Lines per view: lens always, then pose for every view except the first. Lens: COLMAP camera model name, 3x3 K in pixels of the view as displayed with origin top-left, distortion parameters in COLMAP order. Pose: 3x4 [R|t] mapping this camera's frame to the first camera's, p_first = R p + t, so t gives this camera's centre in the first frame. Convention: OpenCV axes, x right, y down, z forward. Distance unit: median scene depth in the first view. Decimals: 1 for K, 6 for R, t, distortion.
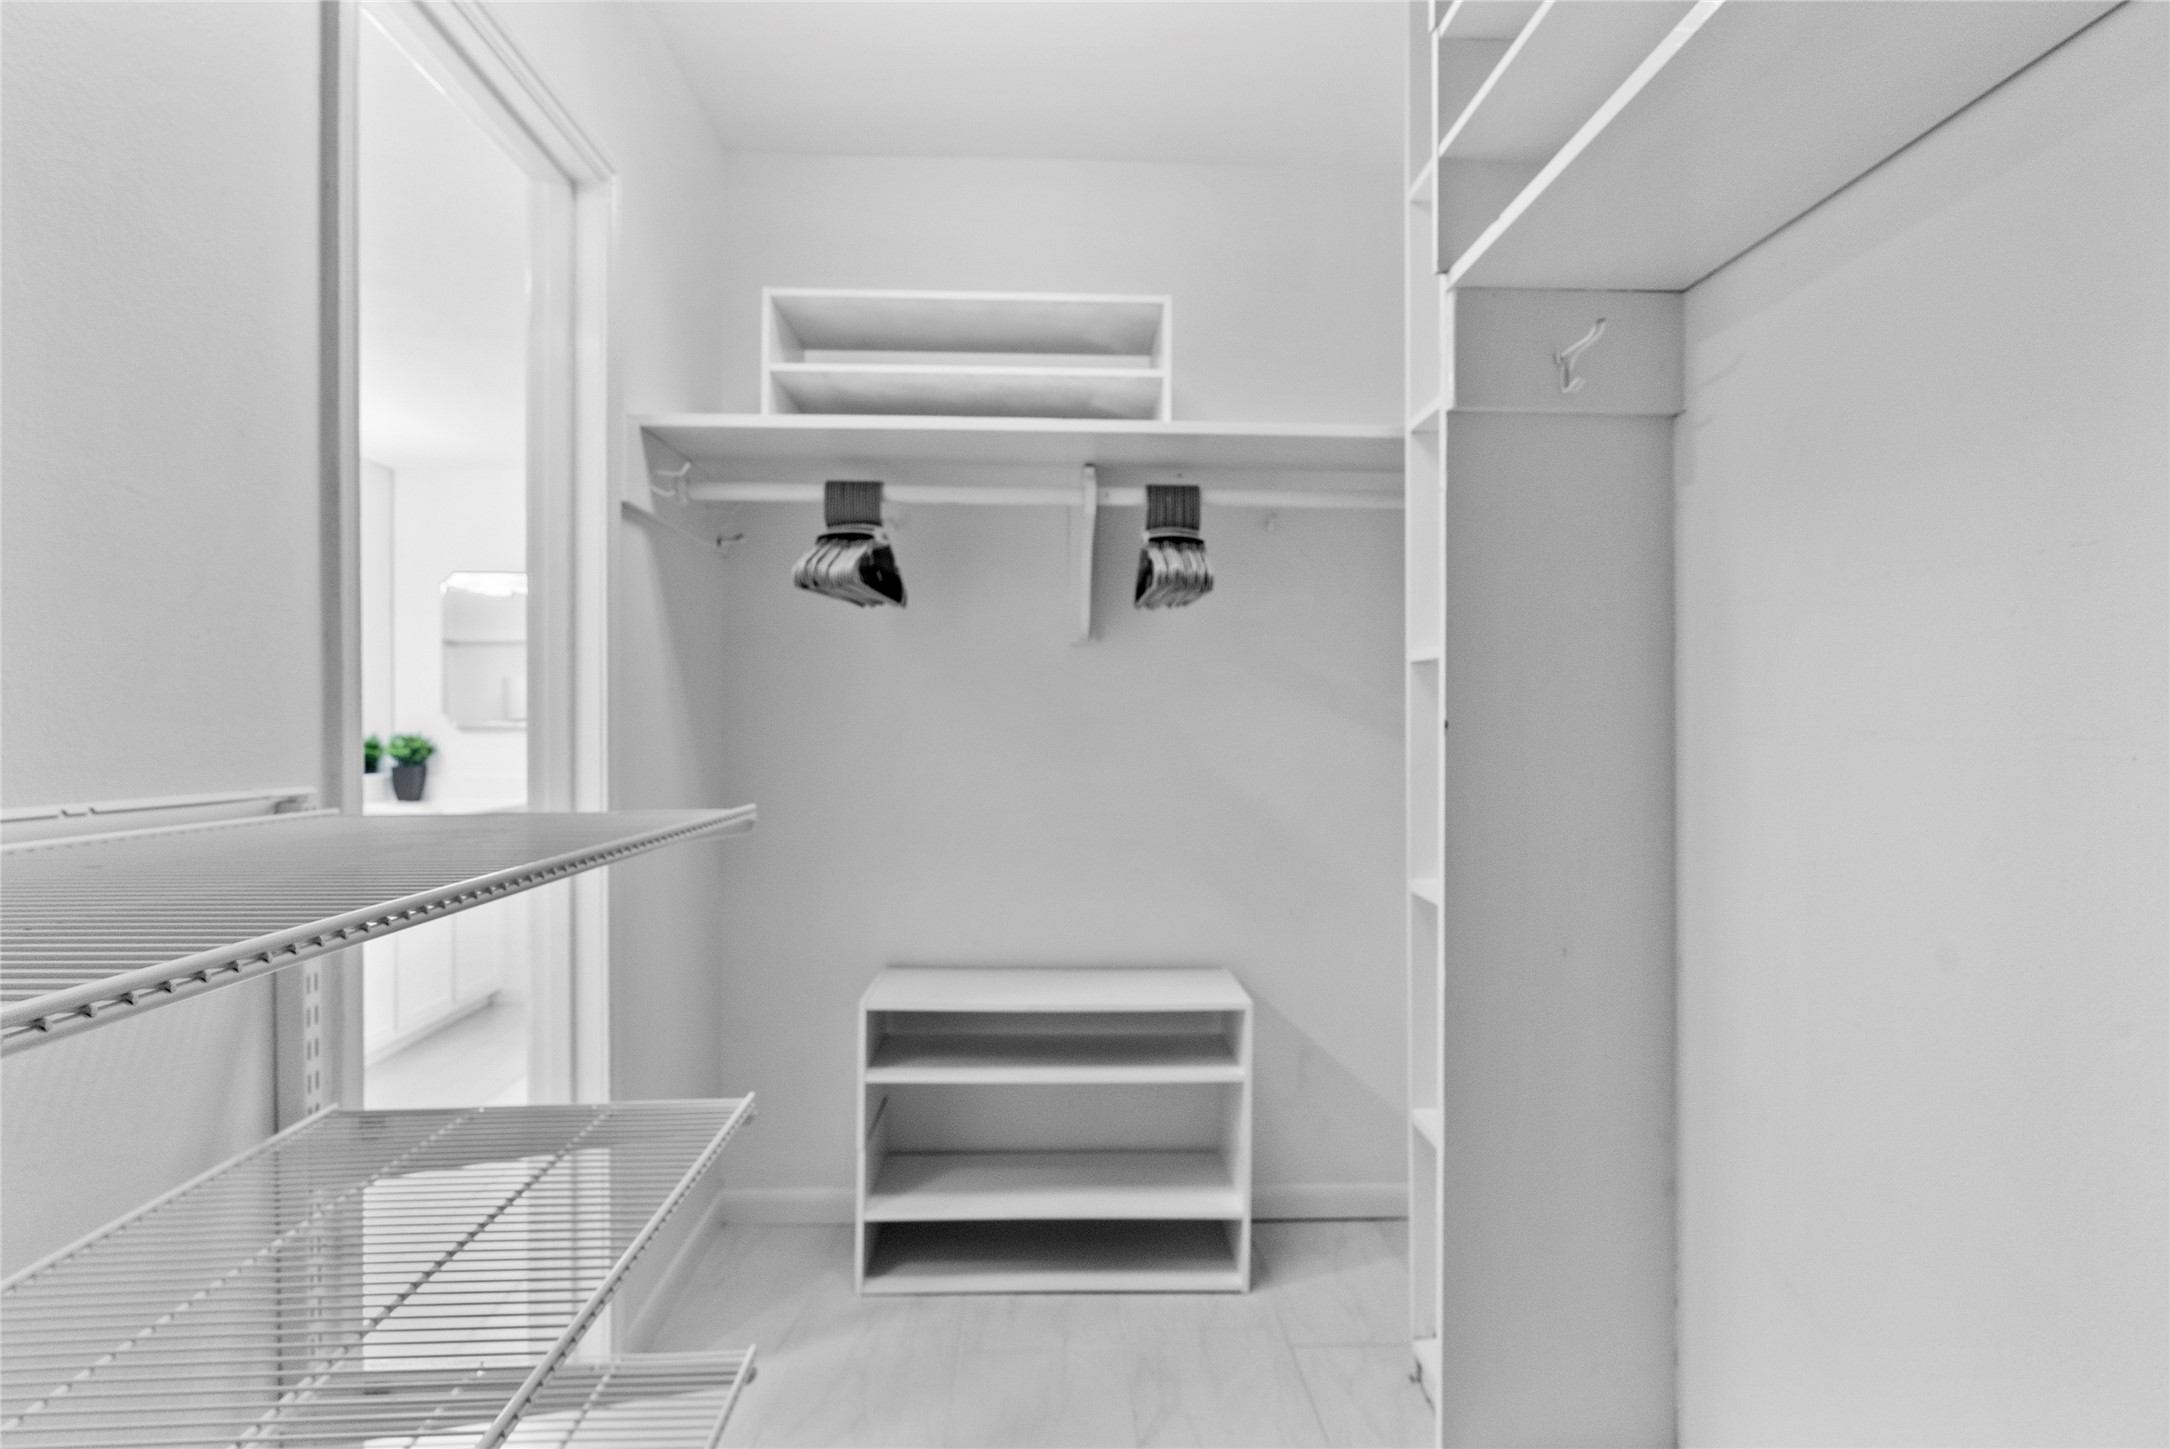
lens RADIAL K [[1040.3, 0, 1087.2], [0, 1040.3, 710.5], [0, 0, 1]] dist [-0.006830, -0.000318]
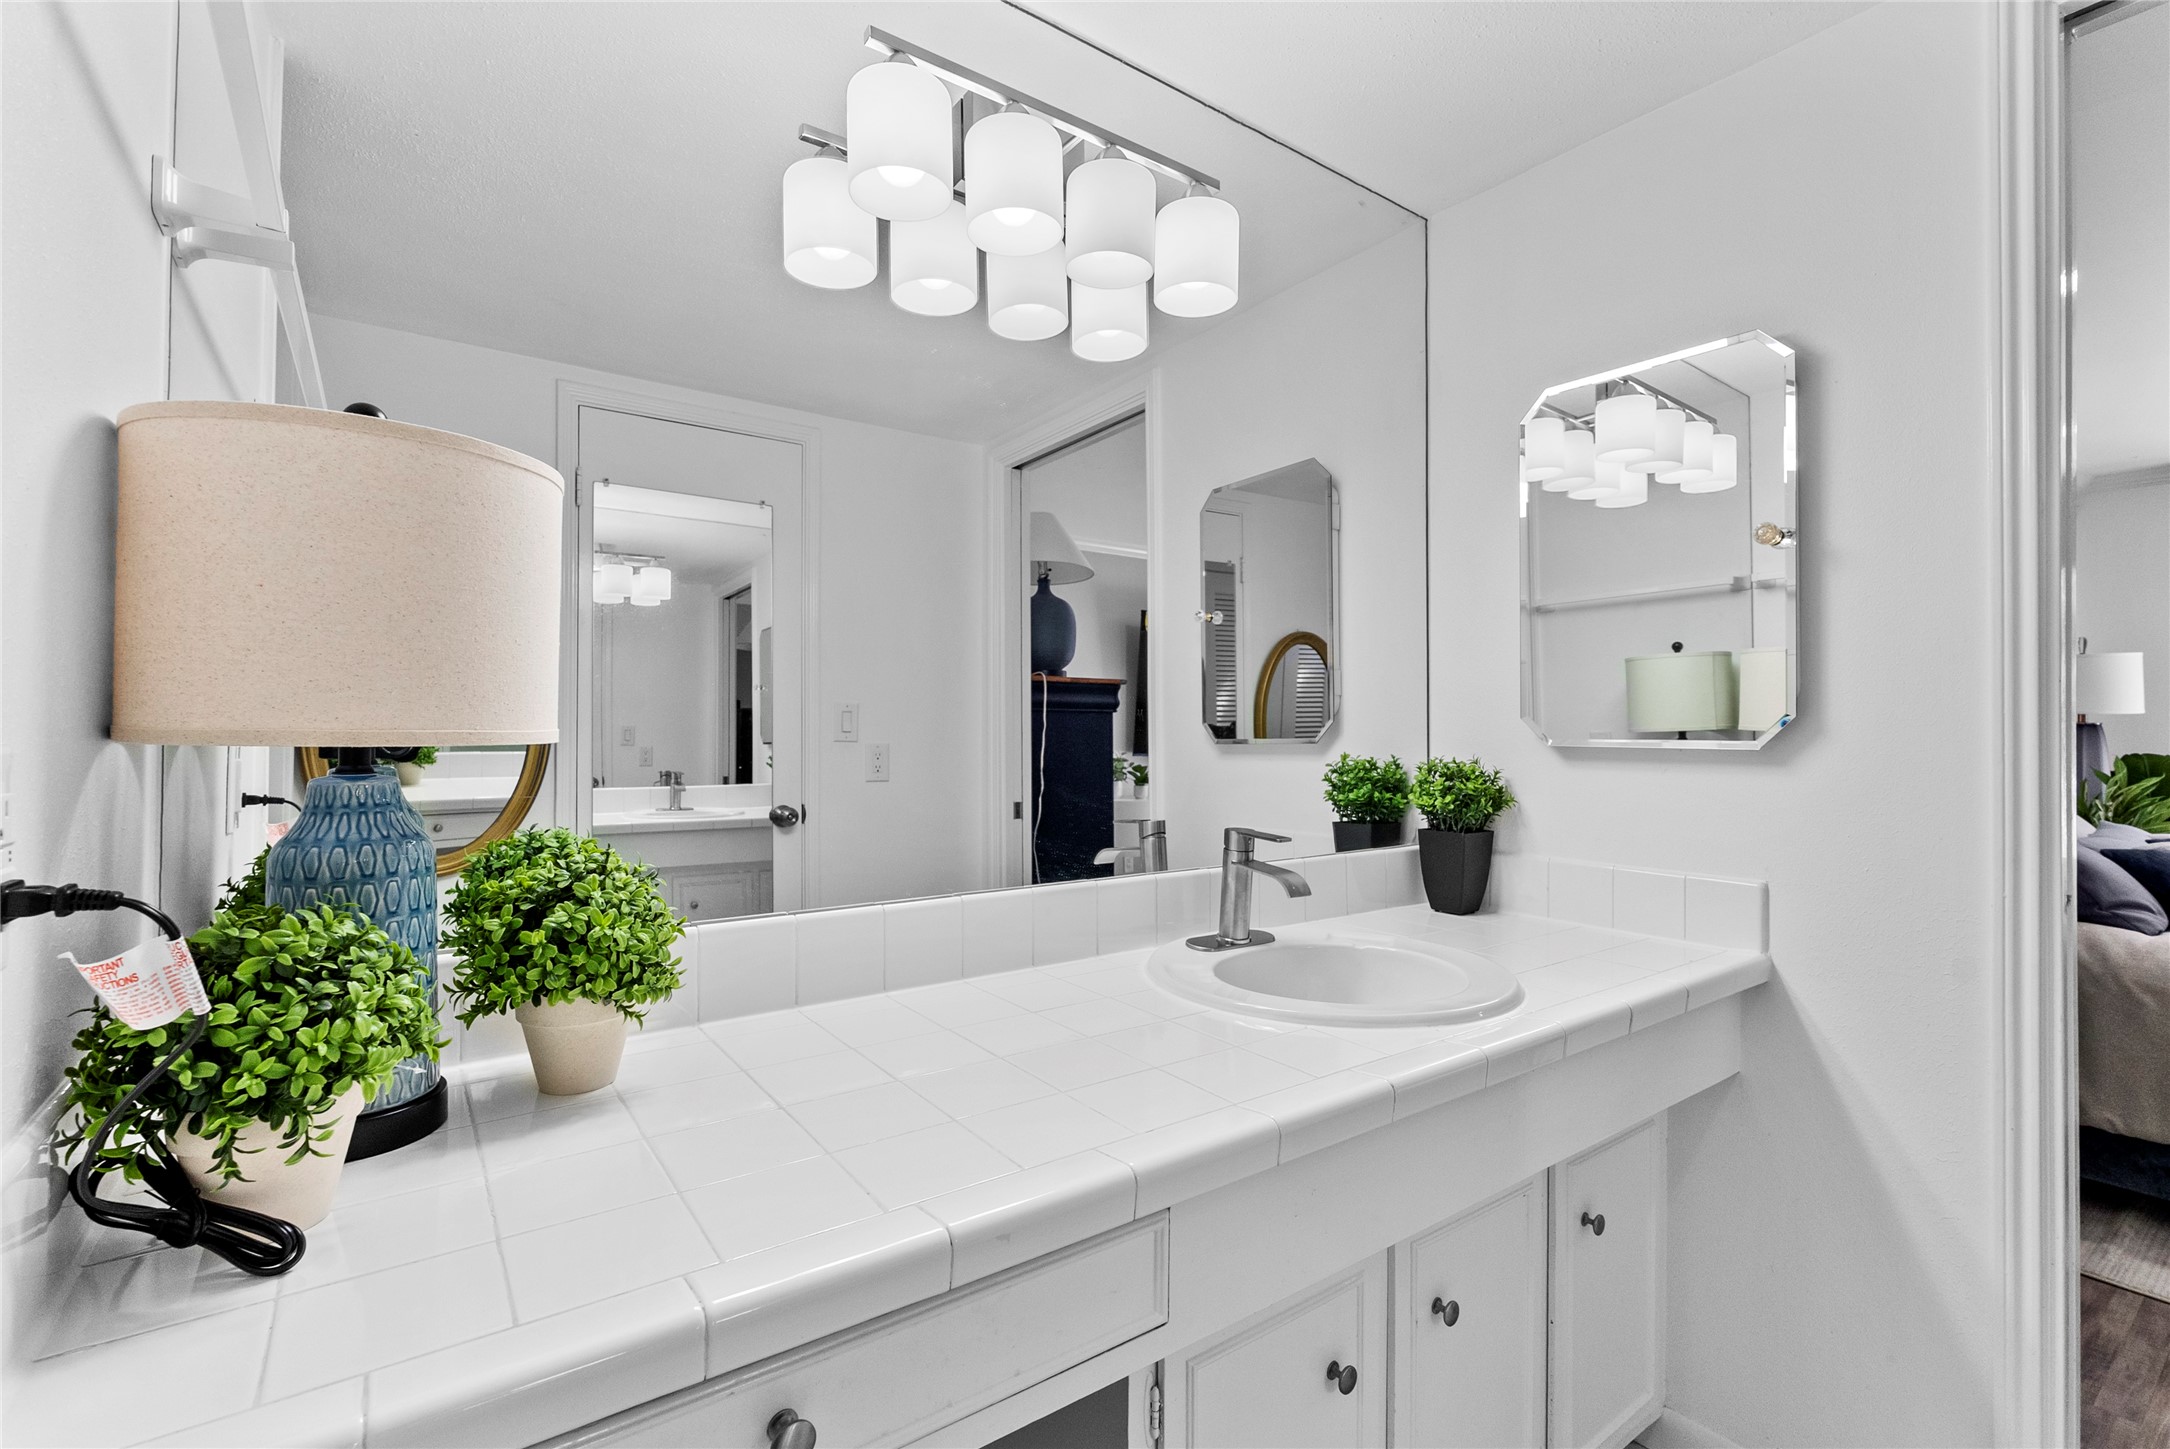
lens RADIAL K [[957.4, 0, 1069.8], [0, 957.4, 734.3], [0, 0, 1]] dist [-0.004479, -0.000025]
pose [[0.543597, -0.006374, -0.839322, -0.386332], [-0.003050, 0.999950, -0.009570, 0.014774], [0.839341, 0.007762, 0.543550, 0.617996]]
